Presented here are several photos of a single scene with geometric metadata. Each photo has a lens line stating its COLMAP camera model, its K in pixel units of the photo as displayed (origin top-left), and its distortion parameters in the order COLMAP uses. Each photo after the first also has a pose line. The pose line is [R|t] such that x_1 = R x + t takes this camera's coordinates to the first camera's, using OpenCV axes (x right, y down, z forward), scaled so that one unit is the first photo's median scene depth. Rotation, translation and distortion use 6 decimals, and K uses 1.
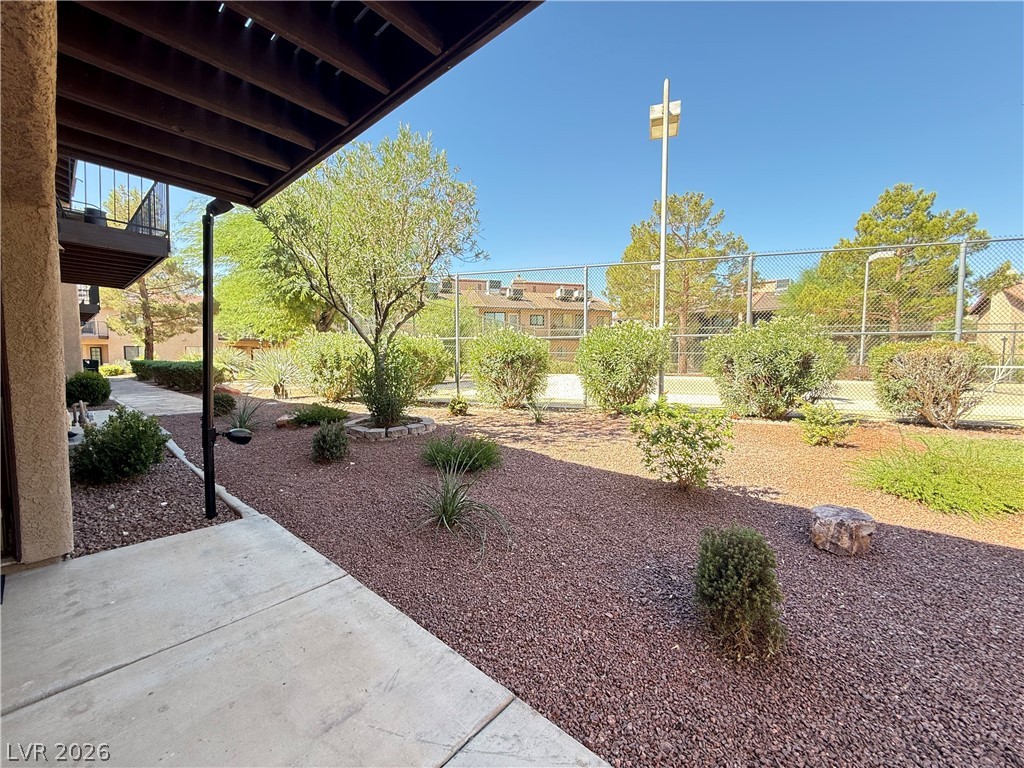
lens RADIAL K [[405.6, 0, 508.4], [0, 405.6, 384.3], [0, 0, 1]] dist [0.000123, 0.000016]
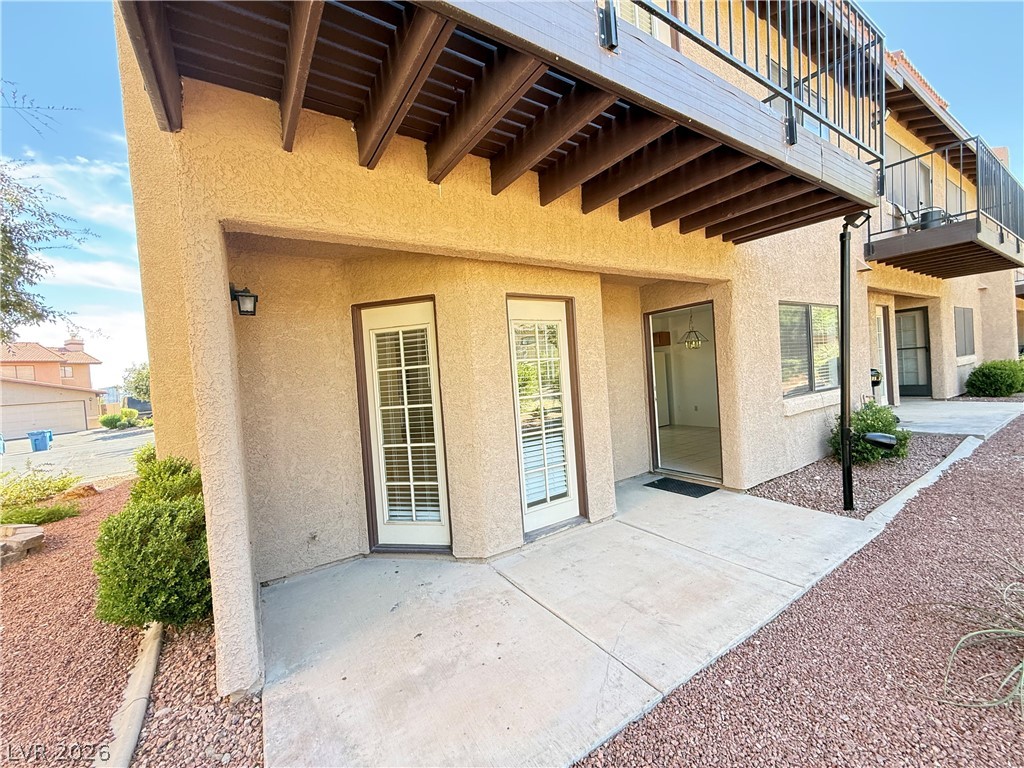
lens RADIAL K [[408.8, 0, 509.2], [0, 408.8, 383.9], [0, 0, 1]] dist [0.001269, -0.000050]
pose [[-0.269406, 0.038127, -0.962272, 0.092420], [0.006907, 0.999267, 0.037659, -0.009298], [0.963002, 0.003499, -0.269472, 0.070017]]
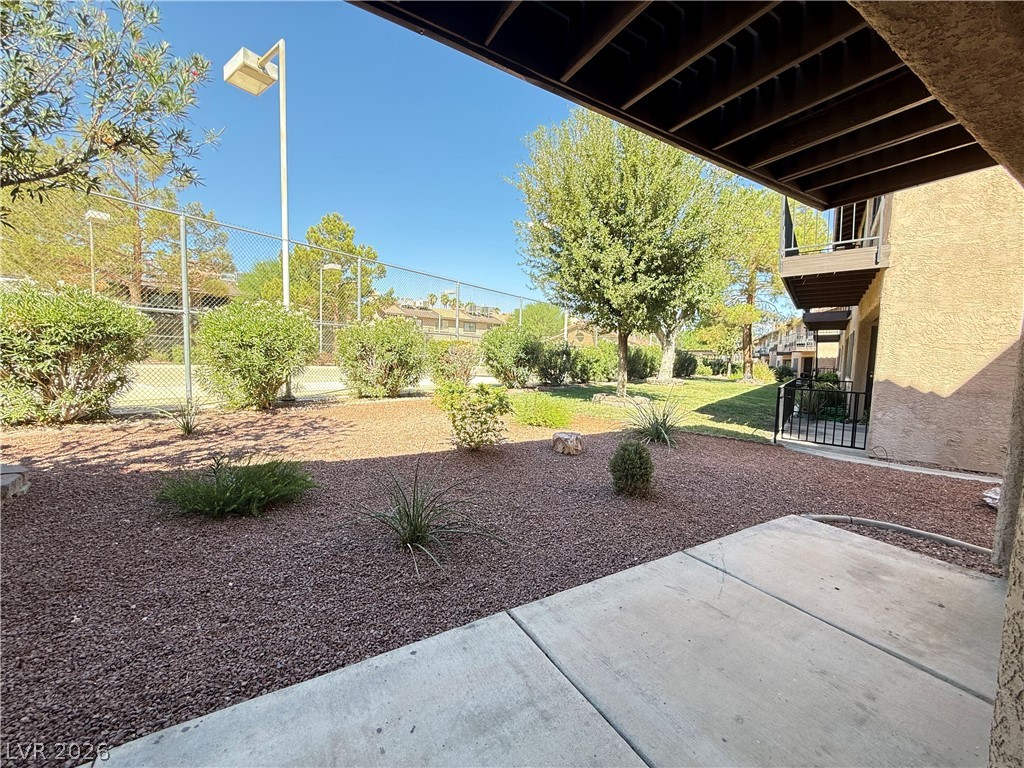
lens RADIAL K [[405.6, 0, 508.4], [0, 405.6, 384.3], [0, 0, 1]] dist [0.000123, 0.000016]
pose [[0.306308, -0.062216, 0.949897, -0.140218], [0.031139, 0.997983, 0.055325, -0.003935], [-0.951423, 0.012632, 0.307627, 0.090987]]
